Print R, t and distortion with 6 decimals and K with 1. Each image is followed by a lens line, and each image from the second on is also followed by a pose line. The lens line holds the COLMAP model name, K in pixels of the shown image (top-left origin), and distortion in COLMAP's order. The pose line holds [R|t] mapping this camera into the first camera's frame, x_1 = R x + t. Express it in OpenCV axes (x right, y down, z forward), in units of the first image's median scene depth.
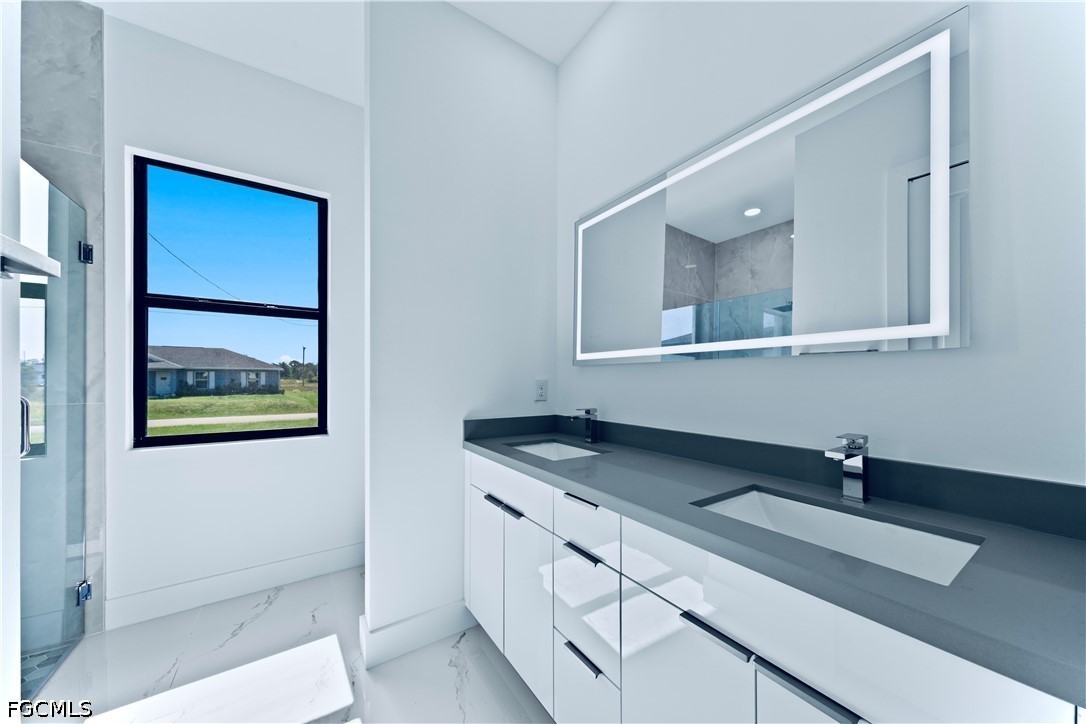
lens RADIAL K [[380.4, 0, 541.8], [0, 380.4, 376.6], [0, 0, 1]] dist [0.000322, -0.000007]
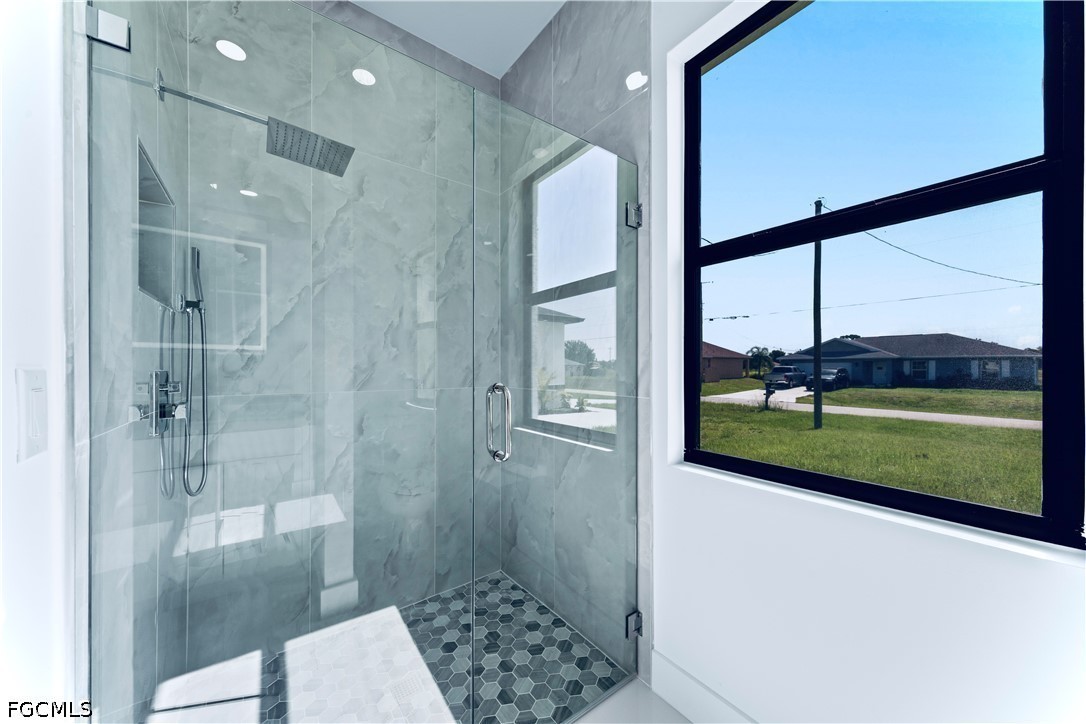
lens RADIAL K [[378.9, 0, 541.0], [0, 378.9, 366.0], [0, 0, 1]] dist [0.000834, 0.000005]
pose [[0.043932, -0.001990, -0.999033, -0.045581], [0.001308, 0.999997, -0.001935, 0.000559], [0.999034, -0.001222, 0.043934, 0.089839]]
